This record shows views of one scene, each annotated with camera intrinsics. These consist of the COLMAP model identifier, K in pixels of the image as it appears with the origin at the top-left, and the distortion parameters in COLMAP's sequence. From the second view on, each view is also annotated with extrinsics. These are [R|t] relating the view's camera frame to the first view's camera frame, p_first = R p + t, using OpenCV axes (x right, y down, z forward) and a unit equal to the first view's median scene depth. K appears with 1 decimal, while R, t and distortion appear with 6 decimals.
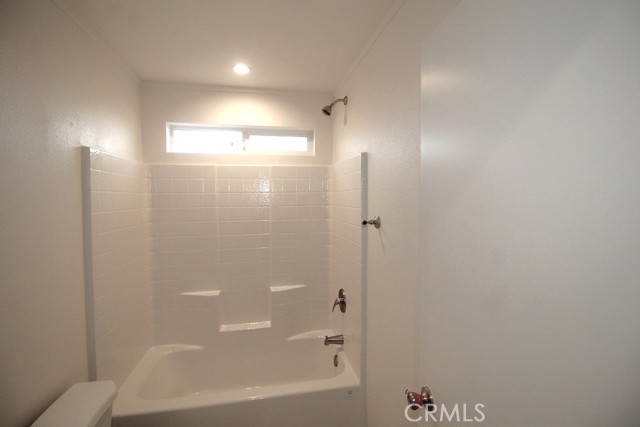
lens RADIAL K [[300.5, 0, 319.3], [0, 300.5, 207.8], [0, 0, 1]] dist [0.000505, -0.011376]
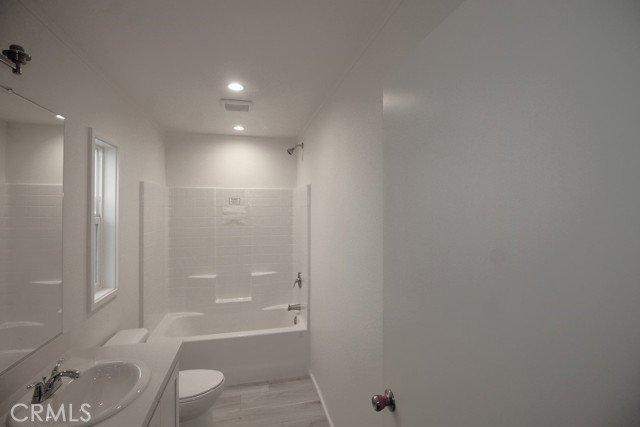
lens RADIAL K [[300.5, 0, 324.6], [0, 300.5, 206.7], [0, 0, 1]] dist [0.000505, -0.011376]
pose [[0.998793, 0.001582, 0.049102, 0.124363], [-0.000296, 0.999657, -0.026176, -0.016663], [-0.049127, 0.026129, 0.998451, -0.497837]]
